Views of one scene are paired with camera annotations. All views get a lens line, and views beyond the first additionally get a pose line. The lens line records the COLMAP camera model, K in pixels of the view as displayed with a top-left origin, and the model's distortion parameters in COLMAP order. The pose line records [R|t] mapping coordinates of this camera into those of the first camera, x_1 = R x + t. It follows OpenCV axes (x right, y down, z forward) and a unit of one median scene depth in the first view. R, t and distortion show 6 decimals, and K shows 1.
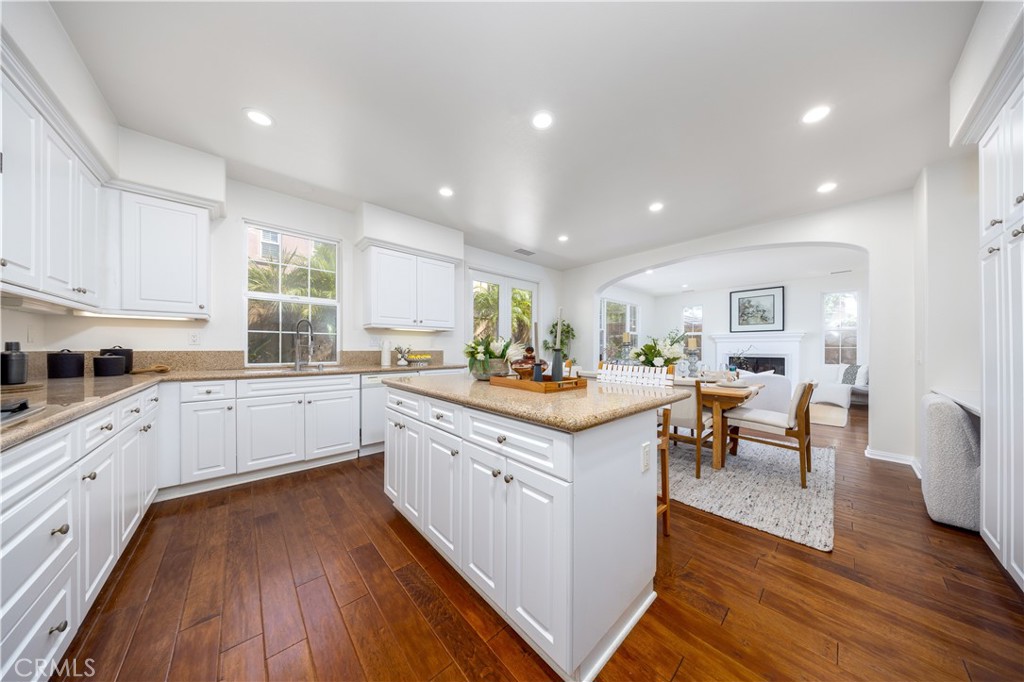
lens RADIAL K [[298.4, 0, 503.9], [0, 298.4, 349.0], [0, 0, 1]] dist [0.002425, -0.000290]
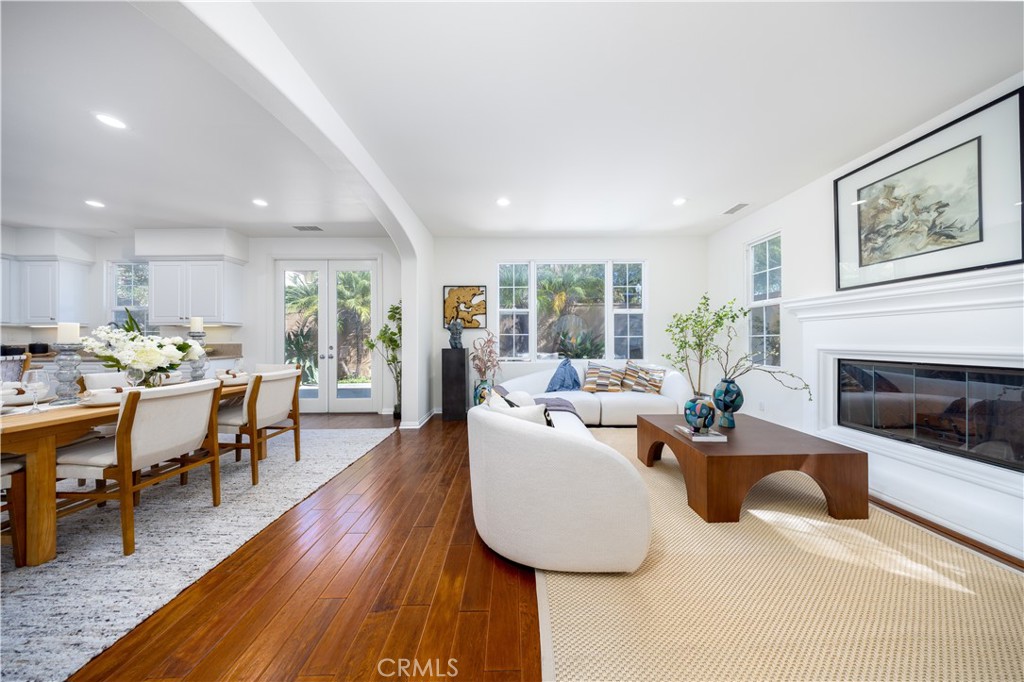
lens RADIAL K [[298.4, 0, 514.6], [0, 298.4, 338.7], [0, 0, 1]] dist [0.002425, -0.000290]
pose [[0.759558, -0.012693, -0.650316, 1.121550], [0.007455, 0.999914, -0.010810, 0.004519], [0.650397, 0.003363, 0.759587, 0.762711]]
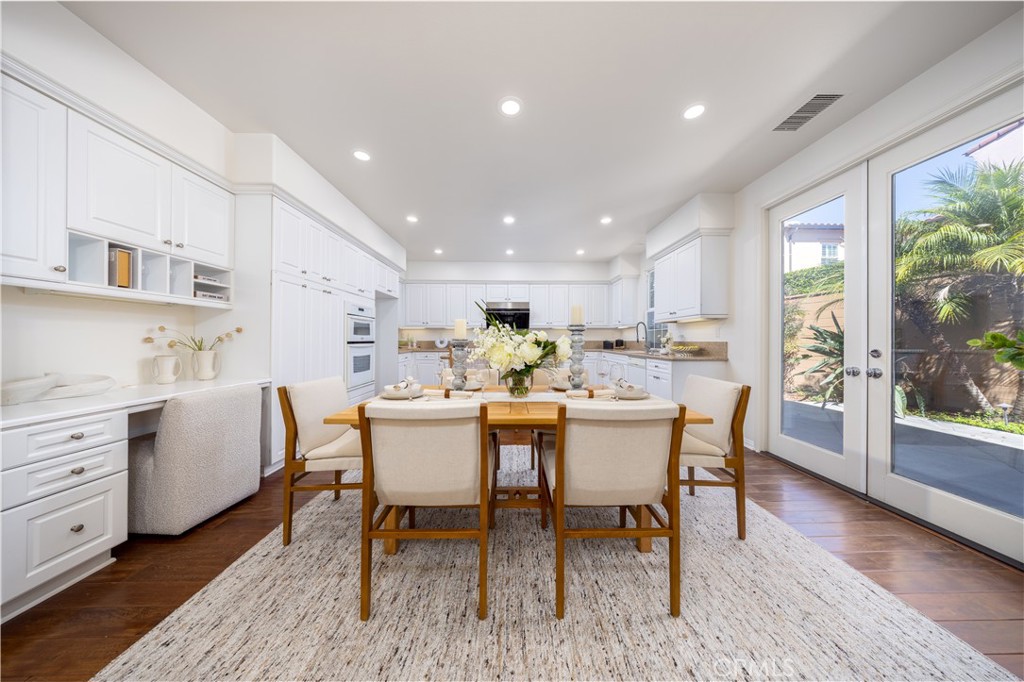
lens RADIAL K [[298.4, 0, 515.0], [0, 298.4, 340.8], [0, 0, 1]] dist [0.002425, -0.000290]
pose [[-0.633791, -0.002815, -0.773499, 0.694872], [-0.007484, 0.999969, 0.002493, 0.003052], [0.773468, 0.007368, -0.633793, 0.987341]]
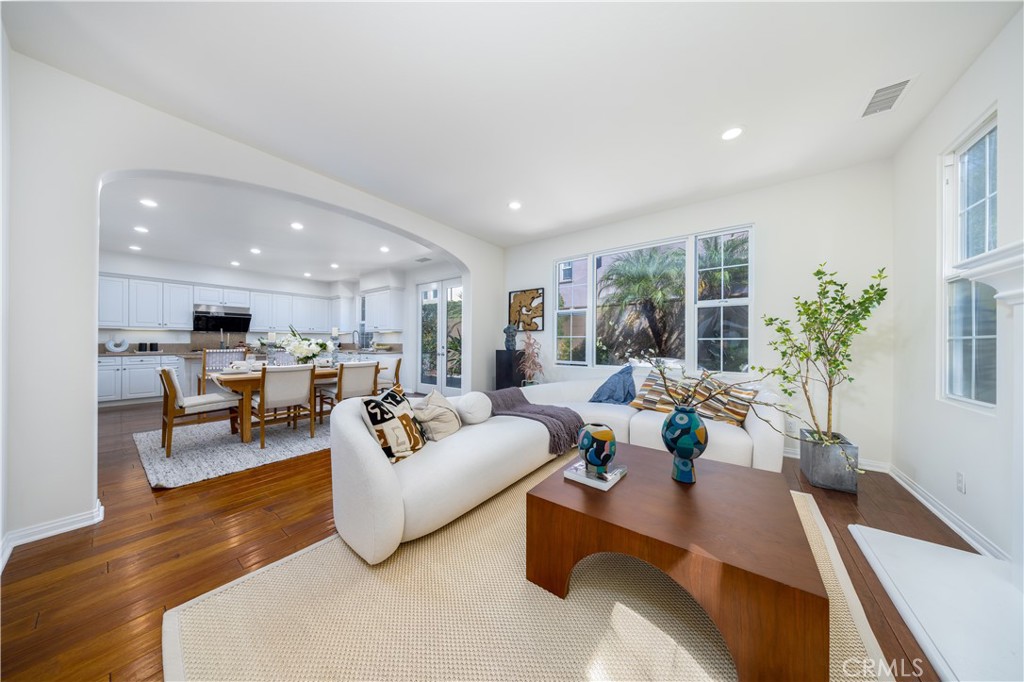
lens RADIAL K [[298.4, 0, 510.4], [0, 298.4, 343.2], [0, 0, 1]] dist [0.002425, -0.000290]
pose [[0.214626, -0.001724, -0.976695, 1.339693], [-0.004856, 0.999984, -0.002832, 0.003517], [0.976684, 0.005350, 0.214614, 1.126988]]
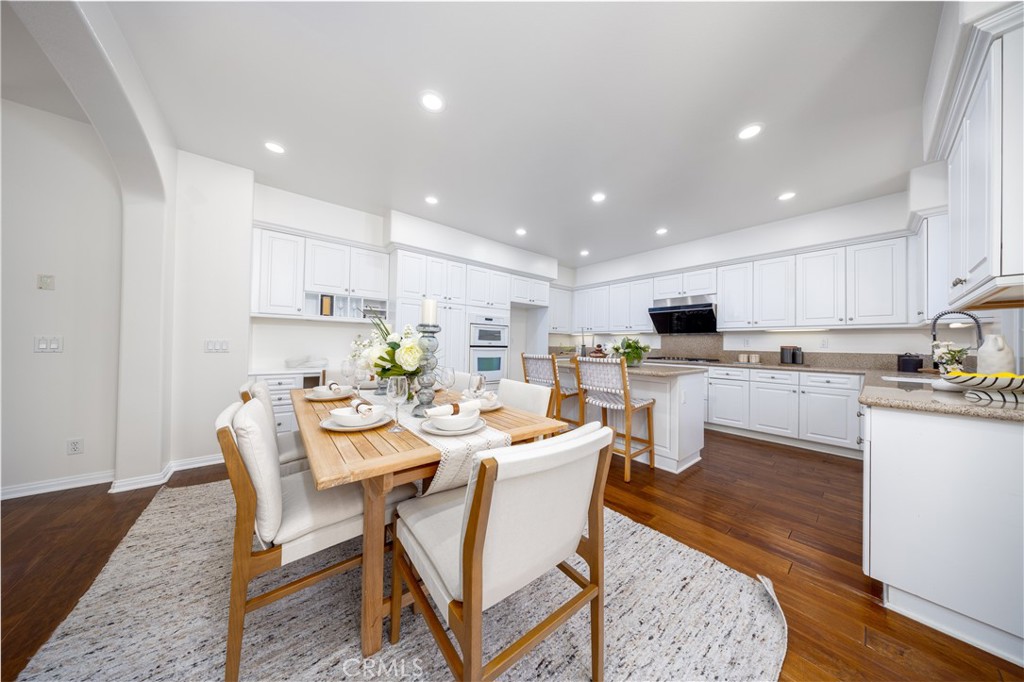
lens RADIAL K [[298.4, 0, 519.2], [0, 298.4, 343.6], [0, 0, 1]] dist [0.002425, -0.000290]
pose [[-0.999527, -0.023650, 0.019654, 0.201226], [-0.023628, 0.999720, 0.001381, -0.000656], [-0.019681, 0.000916, -0.999806, 1.123976]]
